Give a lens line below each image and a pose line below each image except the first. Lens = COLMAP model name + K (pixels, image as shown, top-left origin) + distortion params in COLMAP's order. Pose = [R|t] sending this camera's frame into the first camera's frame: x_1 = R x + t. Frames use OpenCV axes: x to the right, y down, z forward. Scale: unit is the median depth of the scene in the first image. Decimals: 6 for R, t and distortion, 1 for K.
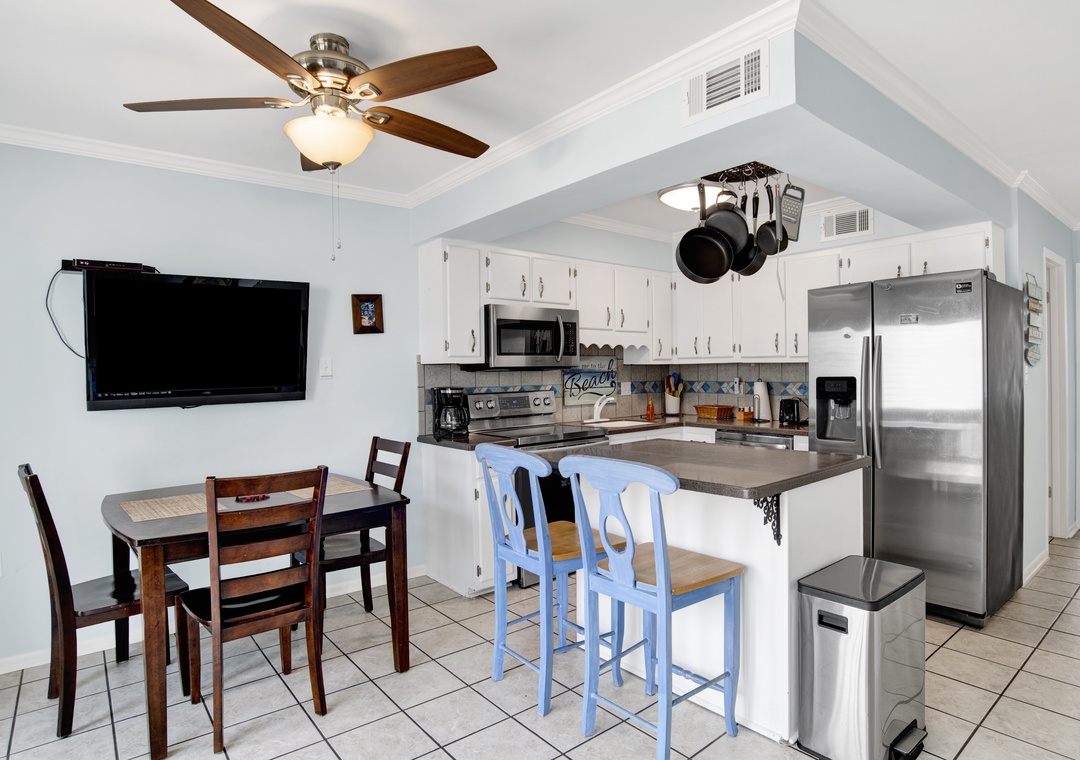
lens RADIAL K [[582.8, 0, 540.0], [0, 582.8, 380.0], [0, 0, 1]] dist [-0.000498, -0.000081]
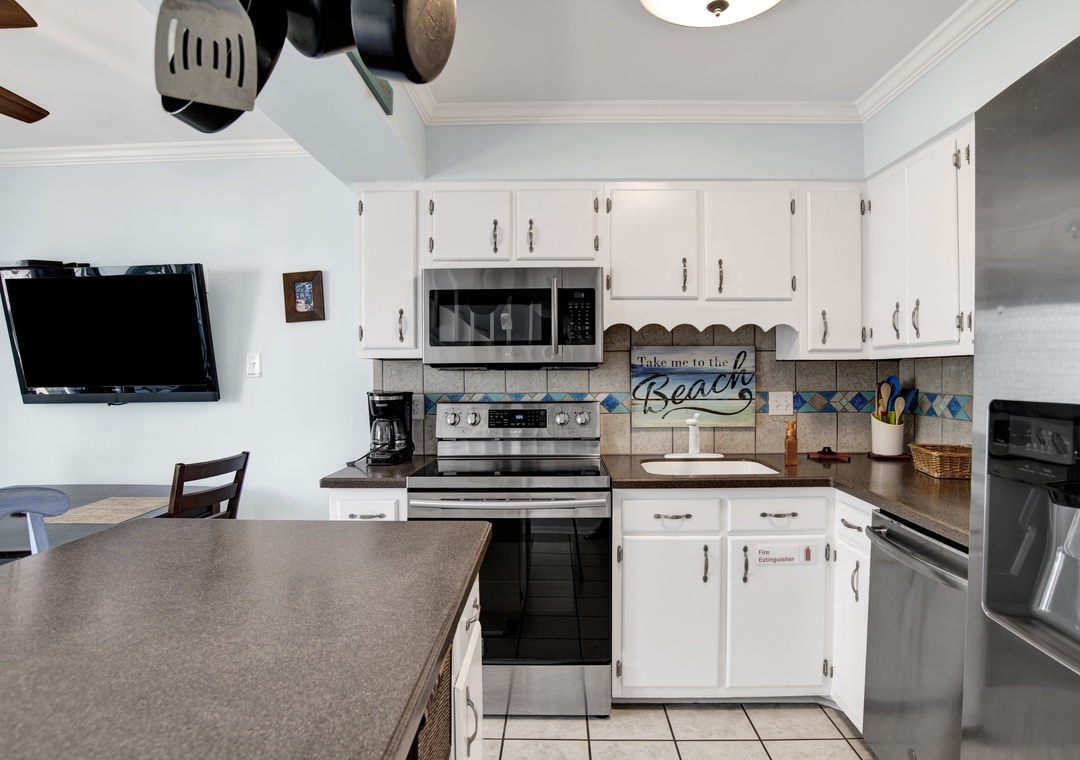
lens RADIAL K [[606.2, 0, 551.9], [0, 606.2, 376.6], [0, 0, 1]] dist [-0.068950, 0.024997]
pose [[0.768789, 0.016620, -0.639286, 0.424892], [-0.016859, 0.999842, 0.005720, -0.012627], [0.639280, 0.006381, 0.768948, 0.510278]]
